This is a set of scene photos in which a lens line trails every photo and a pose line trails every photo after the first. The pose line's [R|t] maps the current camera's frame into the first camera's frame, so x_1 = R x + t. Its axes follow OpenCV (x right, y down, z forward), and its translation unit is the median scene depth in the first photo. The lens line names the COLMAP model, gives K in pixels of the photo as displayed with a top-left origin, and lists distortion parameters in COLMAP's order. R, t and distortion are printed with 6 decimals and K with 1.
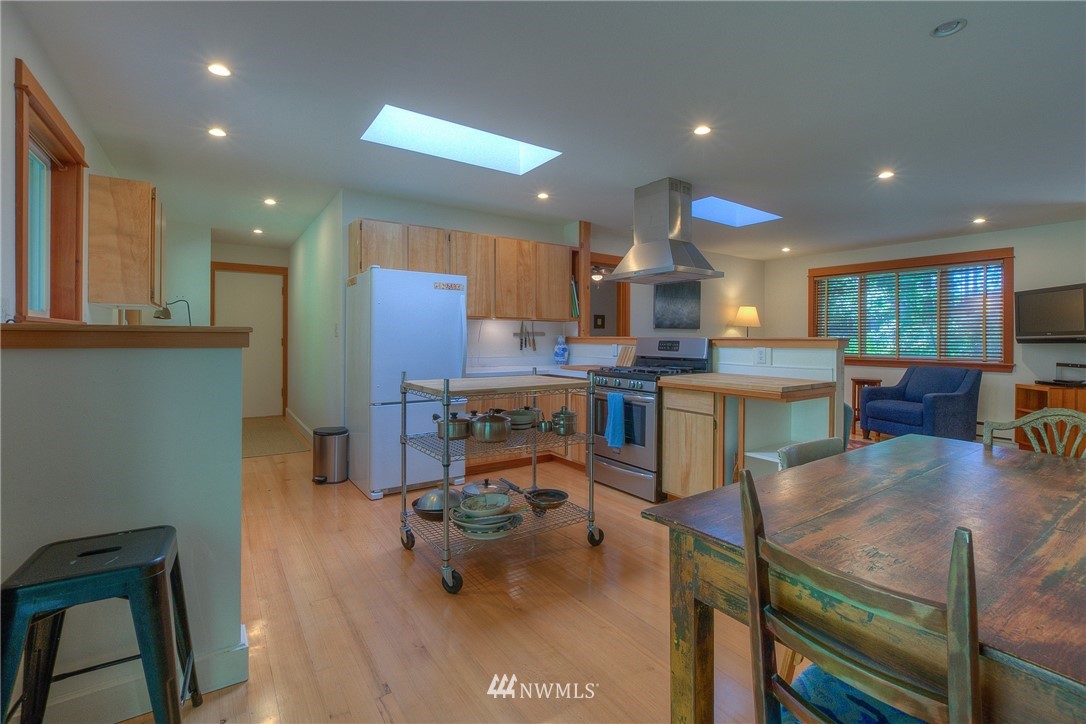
lens RADIAL K [[482.9, 0, 544.2], [0, 482.9, 341.2], [0, 0, 1]] dist [-0.019025, 0.000432]
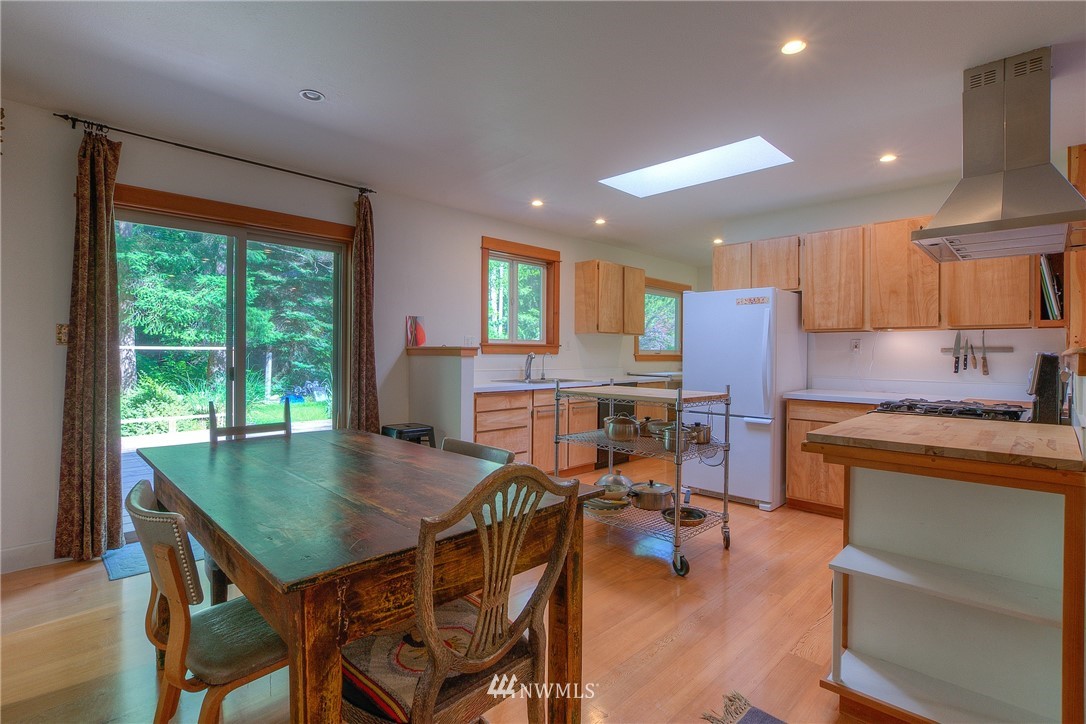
lens RADIAL K [[523.5, 0, 546.4], [0, 523.5, 355.3], [0, 0, 1]] dist [-0.016748, 0.000114]
pose [[0.188951, 0.001238, -0.981986, 0.569087], [-0.015077, 0.999885, -0.001640, 0.003204], [0.981871, 0.015115, 0.188948, 0.300121]]
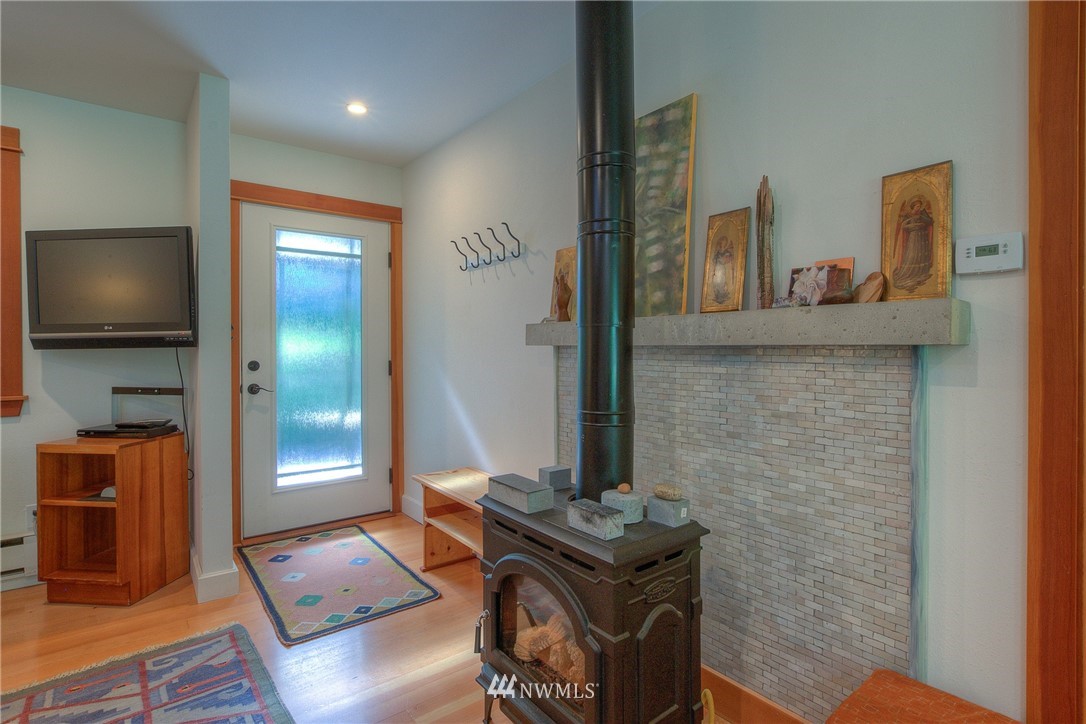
lens RADIAL K [[533.9, 0, 542.7], [0, 533.9, 349.4], [0, 0, 1]] dist [-0.004852, 0.000232]
pose [[-0.058016, -0.013701, 0.998222, 0.491202], [0.006997, 0.999876, 0.014131, 0.001136], [-0.998291, 0.007804, -0.057913, 0.571590]]
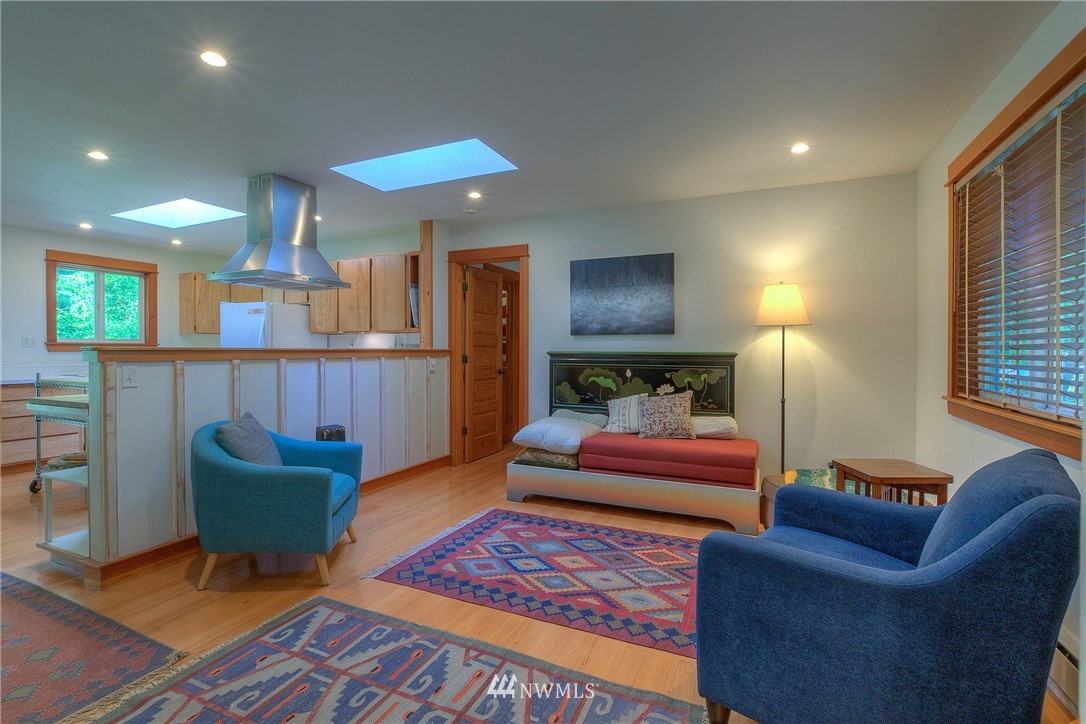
lens RADIAL K [[488.0, 0, 542.8], [0, 488.0, 353.8], [0, 0, 1]] dist [-0.019032, 0.001117]
pose [[0.510188, 0.001999, -0.860061, 1.014563], [-0.004683, 0.999989, -0.000454, -0.000394], [0.860050, 0.004259, 0.510191, 0.753375]]
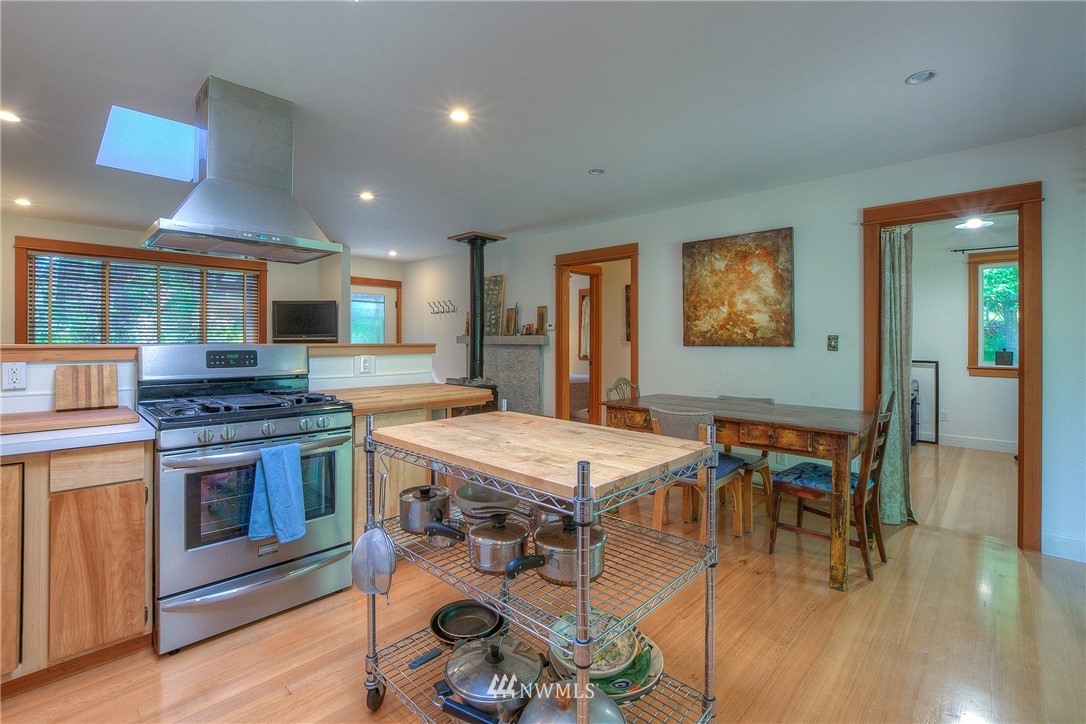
lens RADIAL K [[482.9, 0, 544.2], [0, 482.9, 341.2], [0, 0, 1]] dist [-0.019025, 0.000432]
pose [[-0.201095, -0.011023, 0.979510, -0.339511], [-0.000088, 0.999937, 0.011235, -0.015904], [-0.979572, 0.002173, -0.201084, 0.588870]]
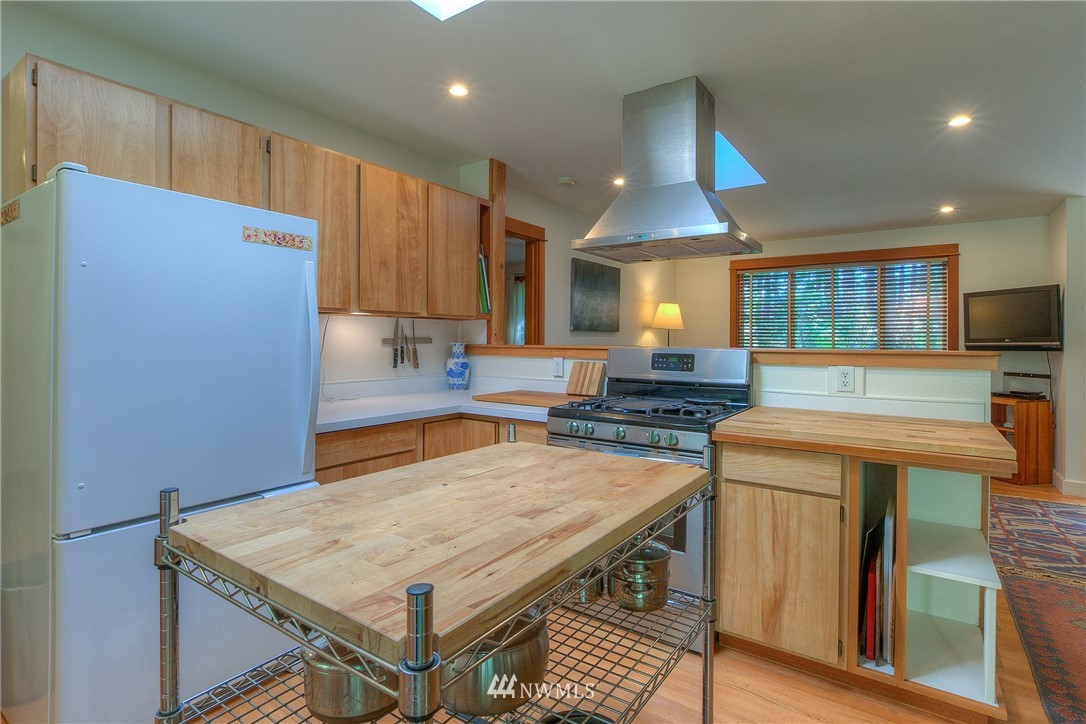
lens RADIAL K [[536.7, 0, 545.0], [0, 536.7, 338.7], [0, 0, 1]] dist [-0.015027, 0.000819]
pose [[0.938801, 0.001100, 0.344458, -0.102056], [0.001318, 0.999976, -0.006785, -0.012490], [-0.344458, 0.006824, 0.938777, 0.336853]]
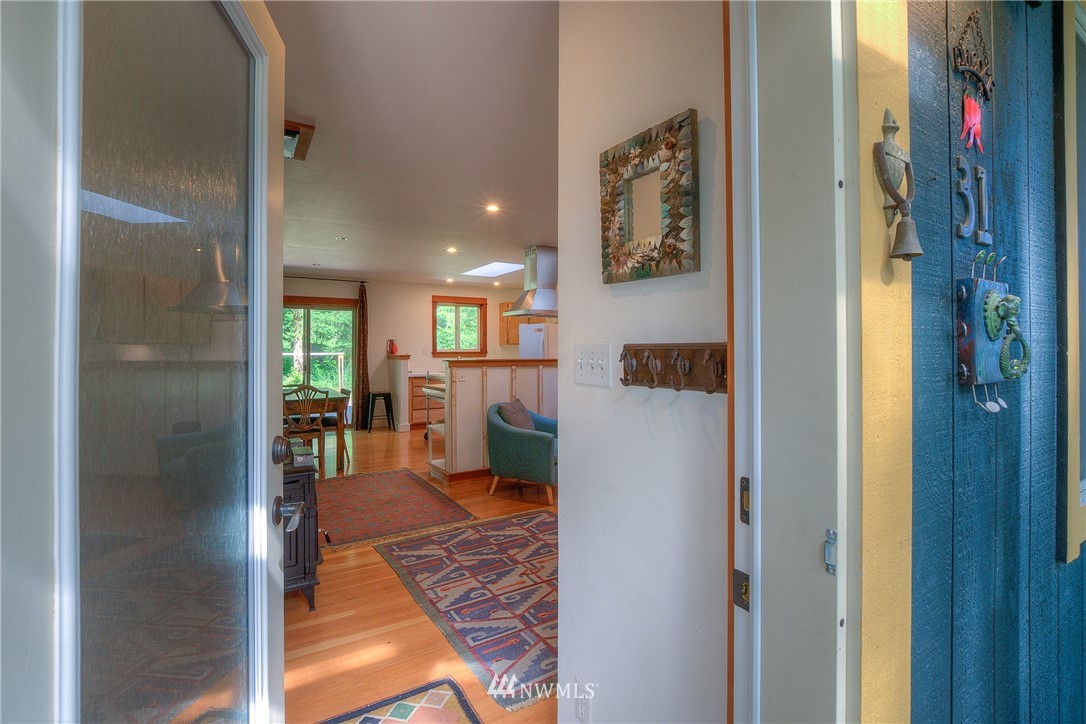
lens RADIAL K [[496.1, 0, 544.5], [0, 496.1, 346.2], [0, 0, 1]] dist [-0.018458, 0.000351]
pose [[-0.052710, -0.012553, -0.998531, 1.306694], [-0.004627, 0.999913, -0.012326, -0.019626], [0.998599, 0.003971, -0.052763, 0.846251]]
